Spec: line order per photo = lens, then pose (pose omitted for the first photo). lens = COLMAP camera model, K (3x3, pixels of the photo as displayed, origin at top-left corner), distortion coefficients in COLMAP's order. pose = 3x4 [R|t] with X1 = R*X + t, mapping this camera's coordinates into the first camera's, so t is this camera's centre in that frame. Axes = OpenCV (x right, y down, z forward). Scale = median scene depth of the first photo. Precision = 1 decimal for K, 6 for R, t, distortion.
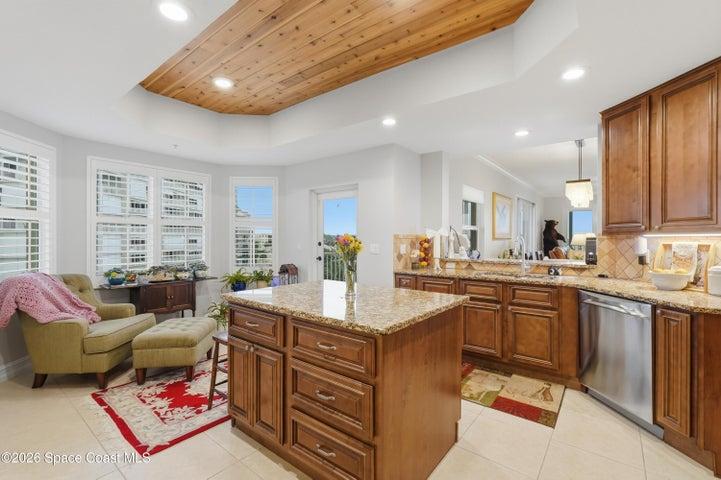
lens RADIAL K [[322.7, 0, 360.7], [0, 322.7, 240.1], [0, 0, 1]] dist [-0.003744, 0.002936]
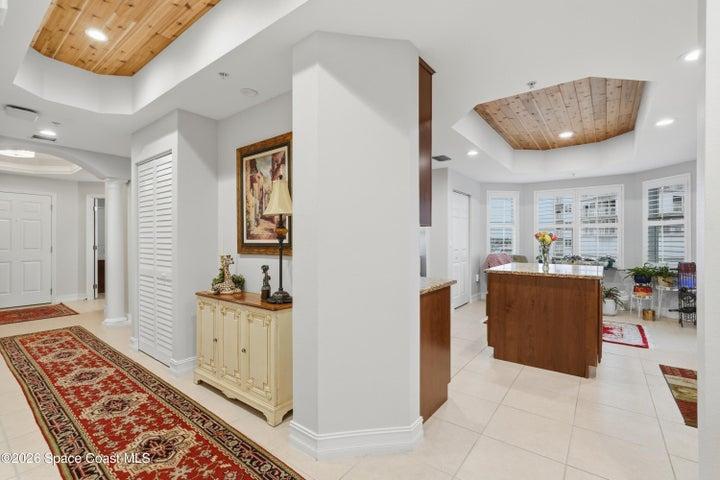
lens RADIAL K [[322.3, 0, 361.6], [0, 322.3, 239.0], [0, 0, 1]] dist [-0.003744, 0.002936]
pose [[0.020872, -0.002719, -0.999778, 0.950771], [-0.008080, 0.999963, -0.002888, 0.020179], [0.999750, 0.008138, 0.020849, -0.003633]]
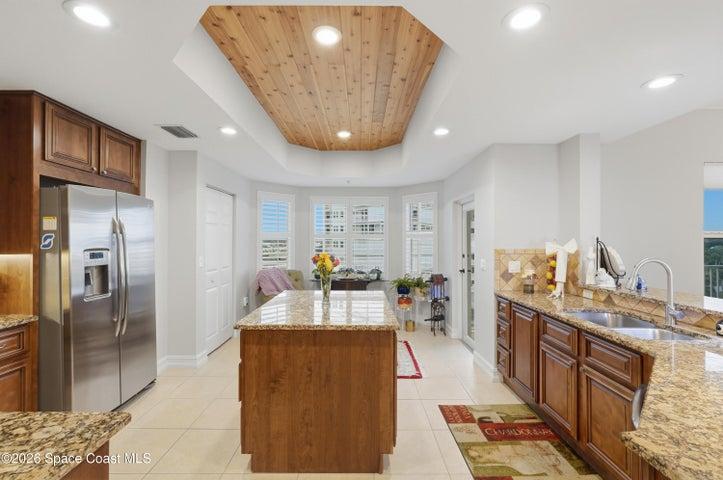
lens RADIAL K [[323.6, 0, 363.7], [0, 323.6, 237.7], [0, 0, 1]] dist [-0.003744, 0.002936]
pose [[0.628107, -0.007722, -0.778089, 0.581610], [-0.006435, 0.999865, -0.015118, -0.034436], [0.778100, 0.014503, 0.627973, 0.197707]]
